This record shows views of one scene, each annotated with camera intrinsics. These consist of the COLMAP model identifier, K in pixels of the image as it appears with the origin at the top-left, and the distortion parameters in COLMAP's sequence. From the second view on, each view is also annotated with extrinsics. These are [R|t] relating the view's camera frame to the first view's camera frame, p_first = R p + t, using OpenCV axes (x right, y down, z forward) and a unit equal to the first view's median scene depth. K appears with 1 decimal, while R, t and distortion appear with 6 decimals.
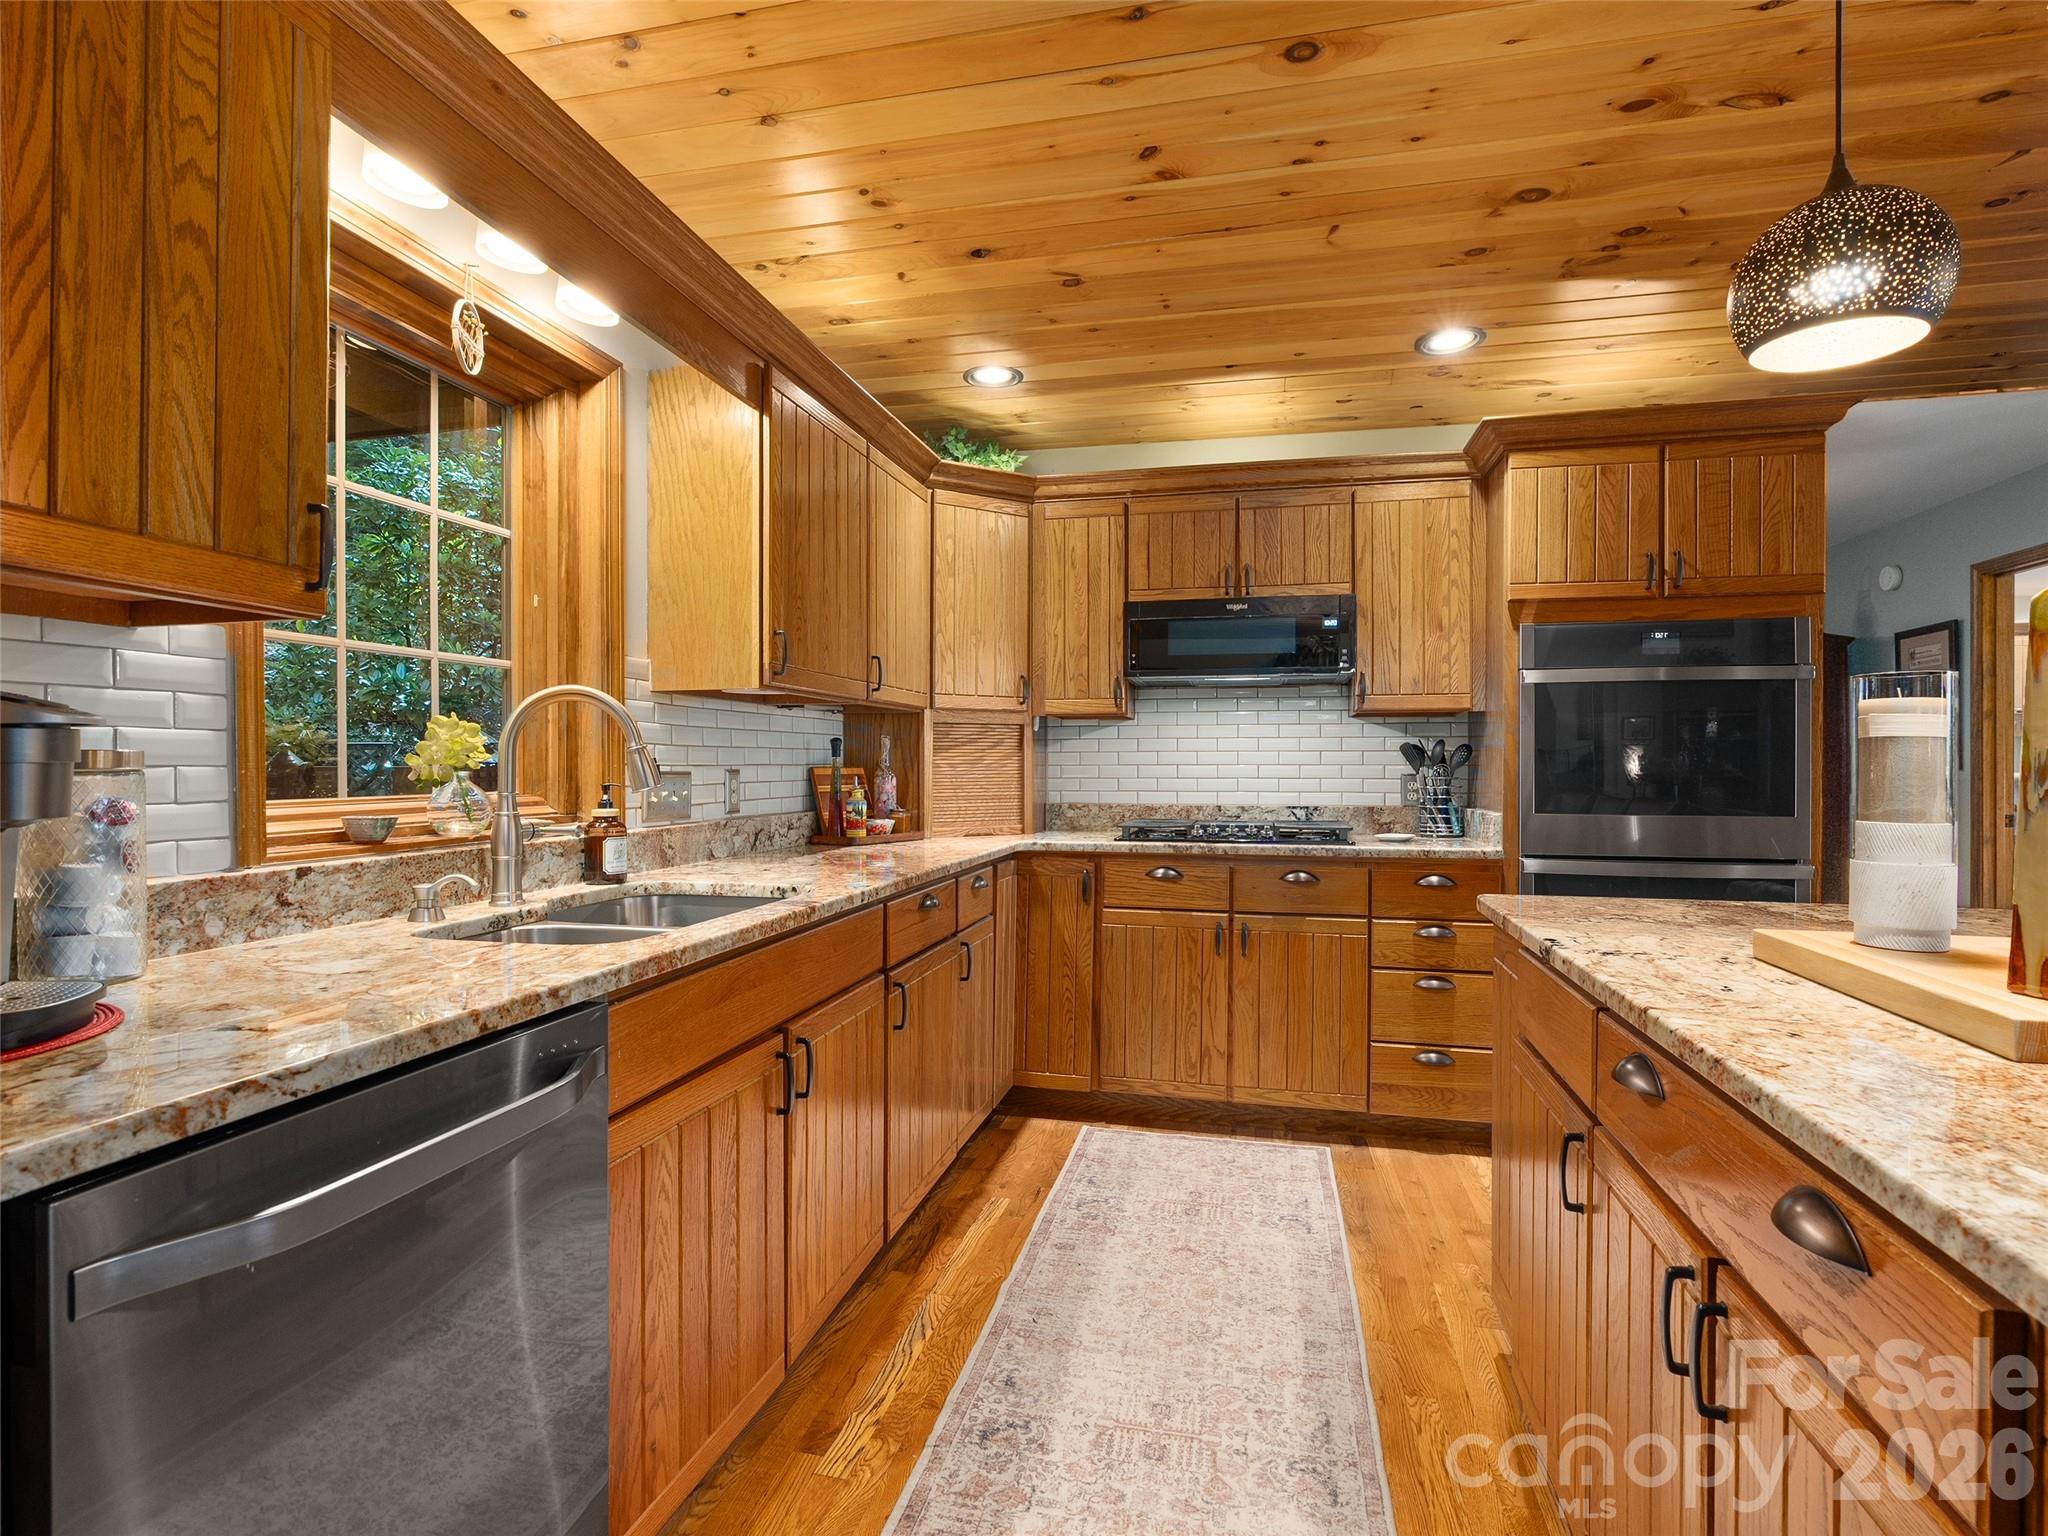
lens RADIAL K [[1037.4, 0, 1022.3], [0, 1037.4, 770.4], [0, 0, 1]] dist [-0.011269, 0.005404]
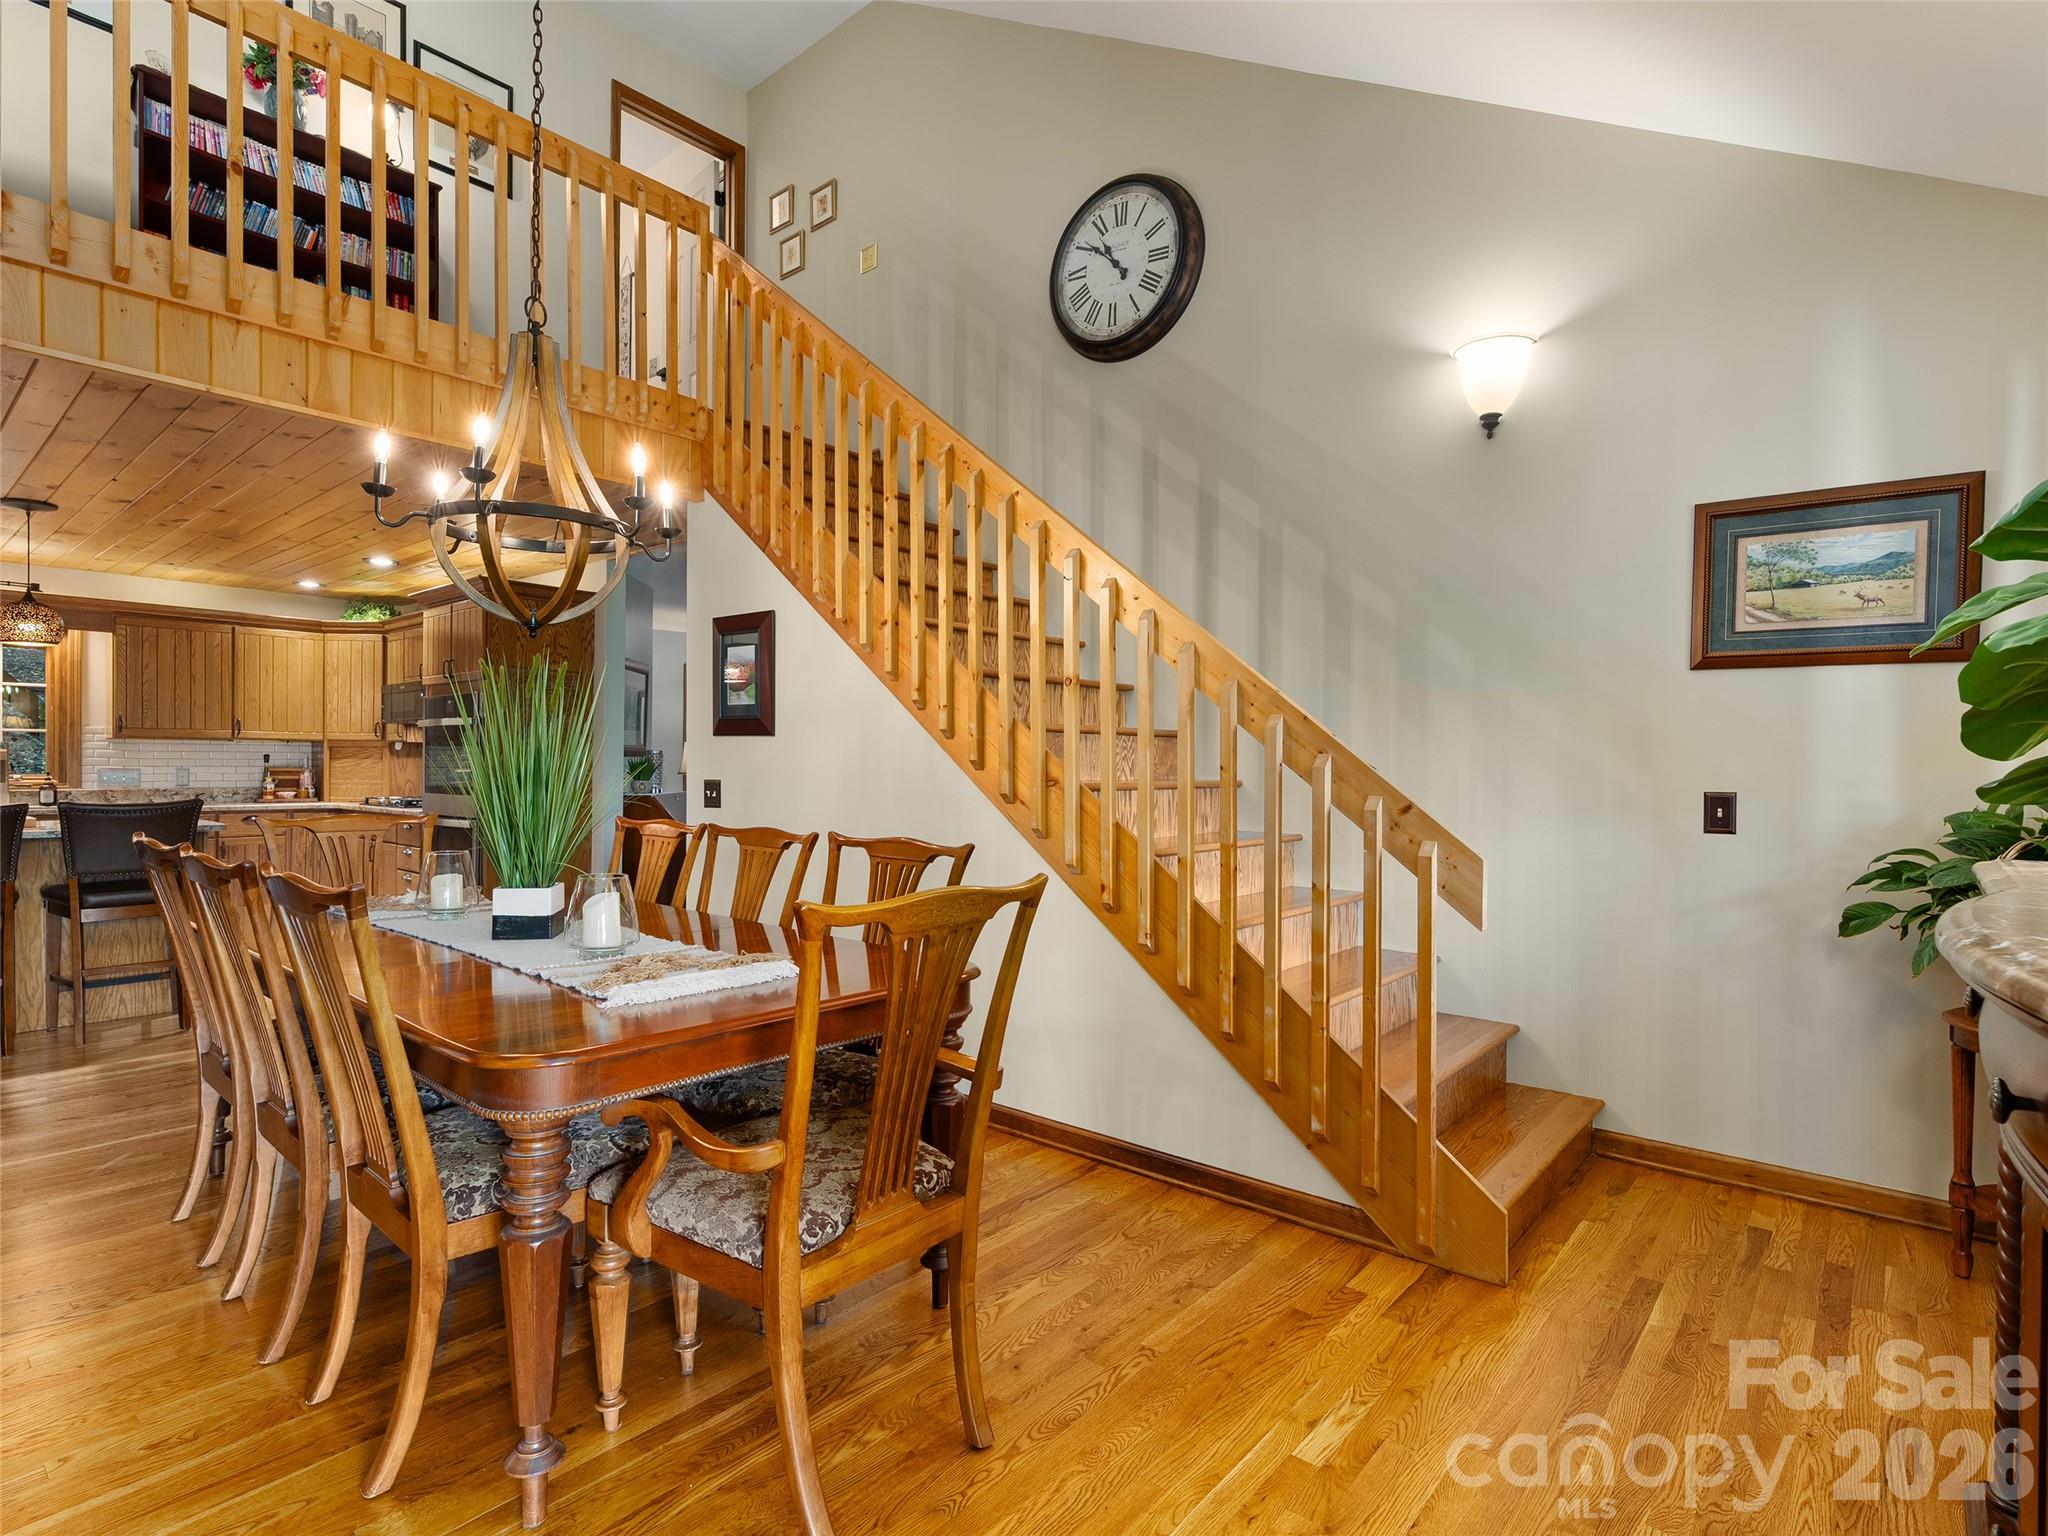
lens RADIAL K [[1037.4, 0, 1023.8], [0, 1037.4, 766.6], [0, 0, 1]] dist [-0.011269, 0.005404]
pose [[0.885970, 0.001191, -0.463740, 2.388783], [-0.004058, 0.999978, -0.005185, -0.000354], [0.463724, 0.006476, 0.885956, -0.215991]]
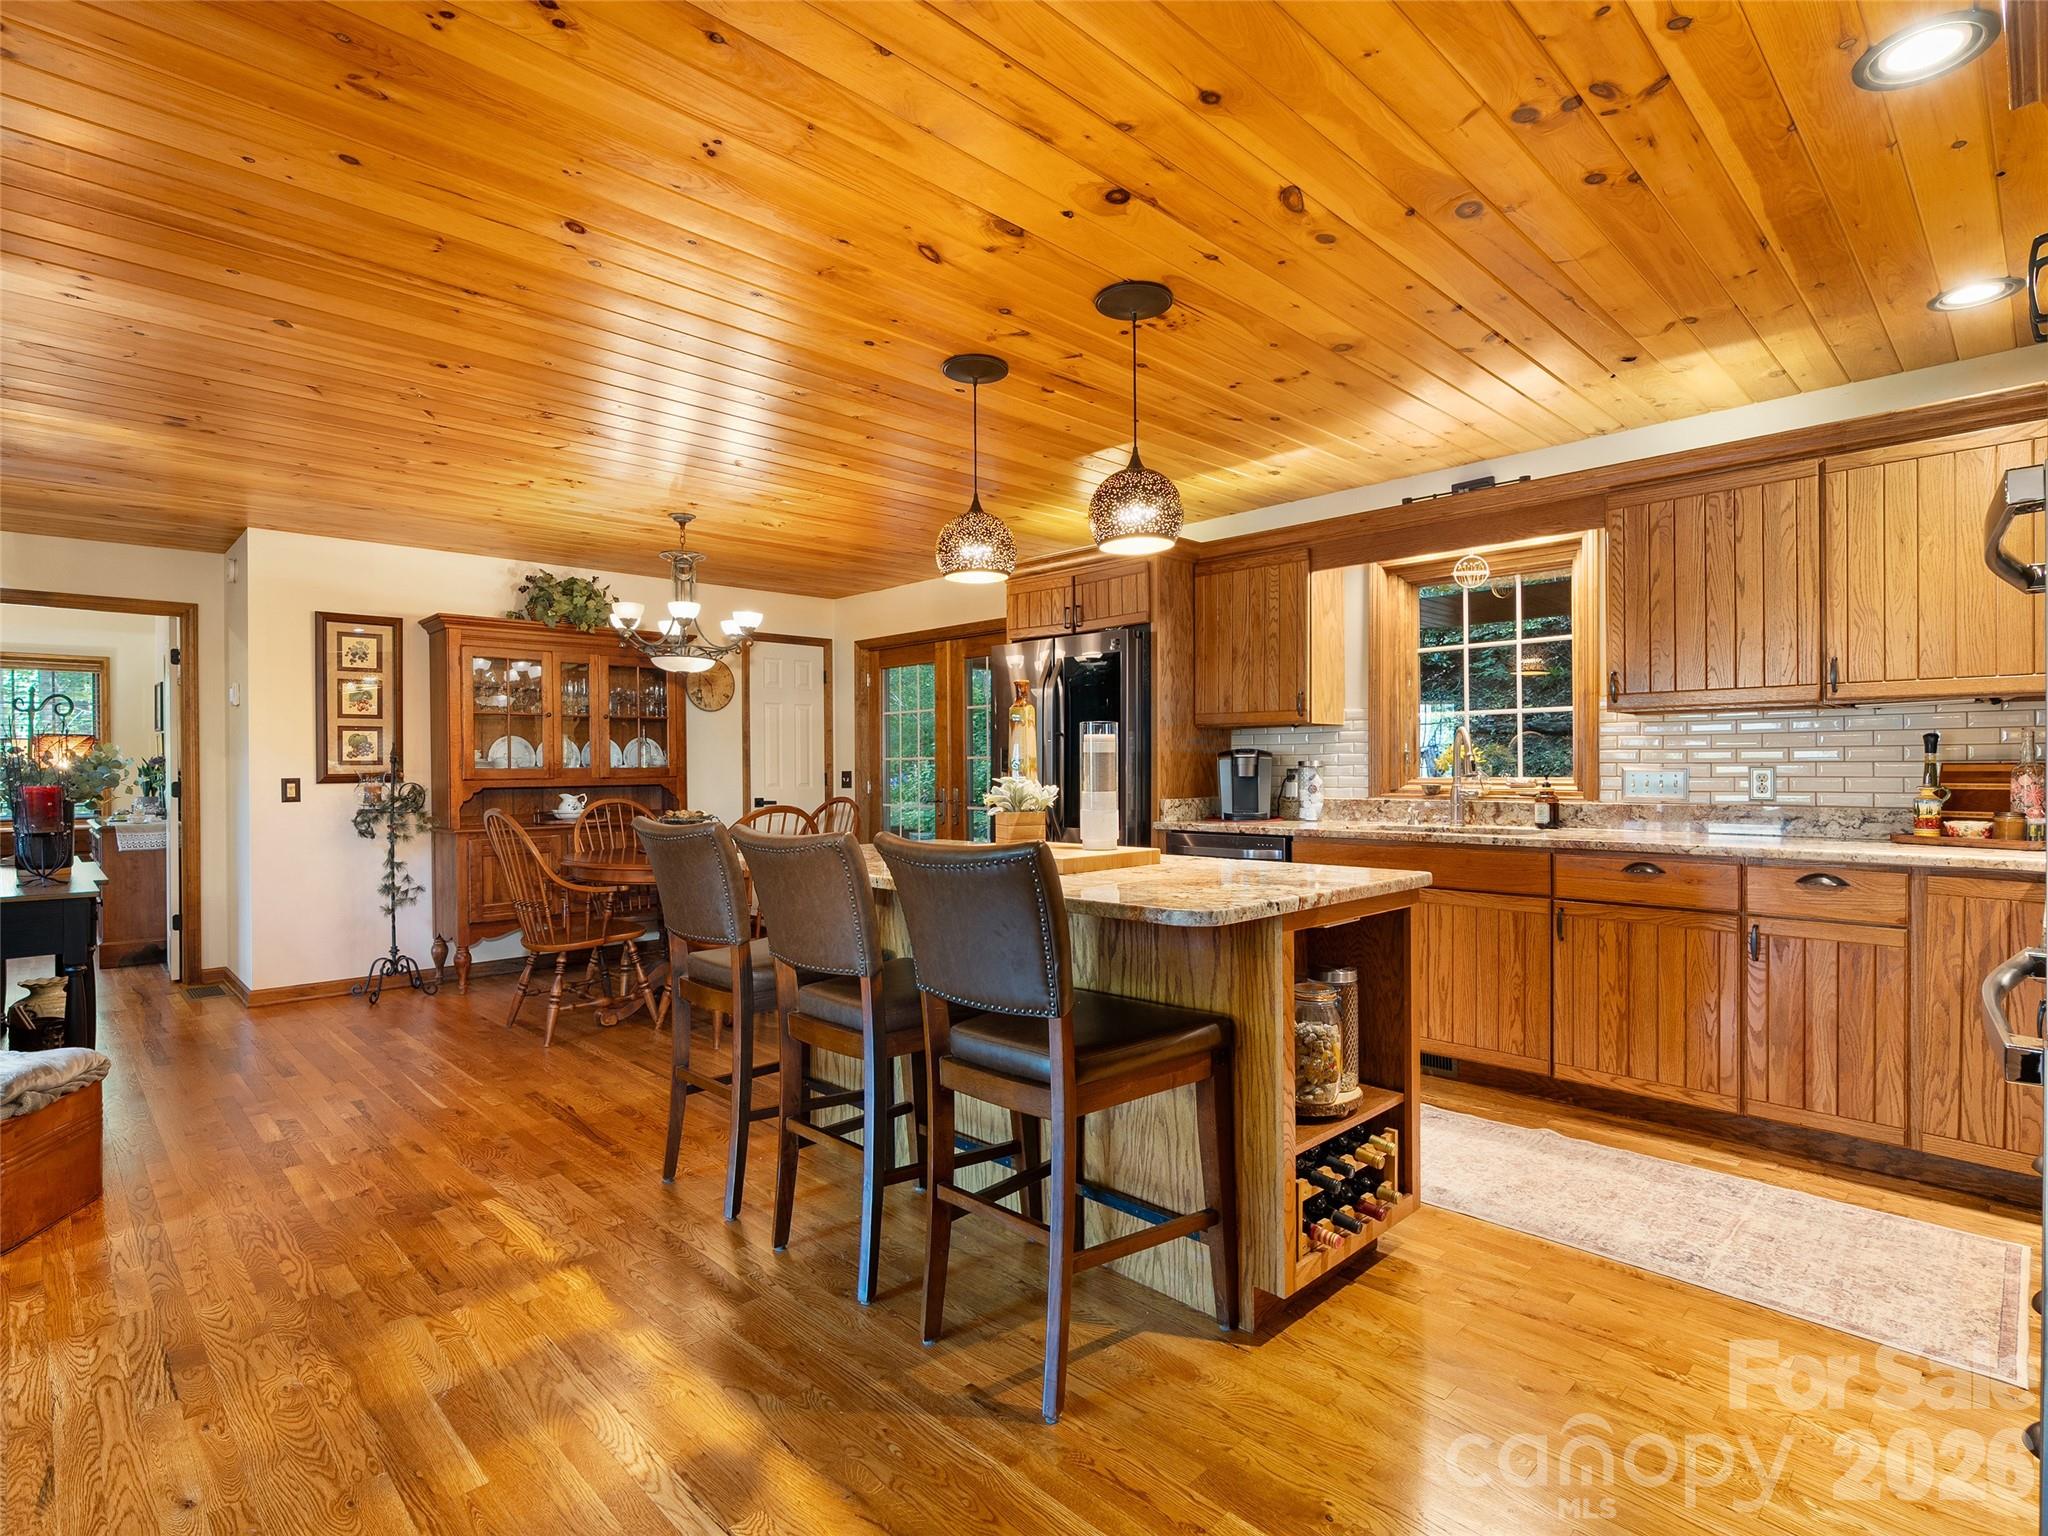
lens RADIAL K [[1037.4, 0, 1017.5], [0, 1037.4, 771.1], [0, 0, 1]] dist [-0.011269, 0.005404]
pose [[-0.538654, 0.003611, -0.842519, 1.147428], [-0.001491, 0.999985, 0.005239, -0.000225], [0.842525, 0.004078, -0.538641, 0.841172]]
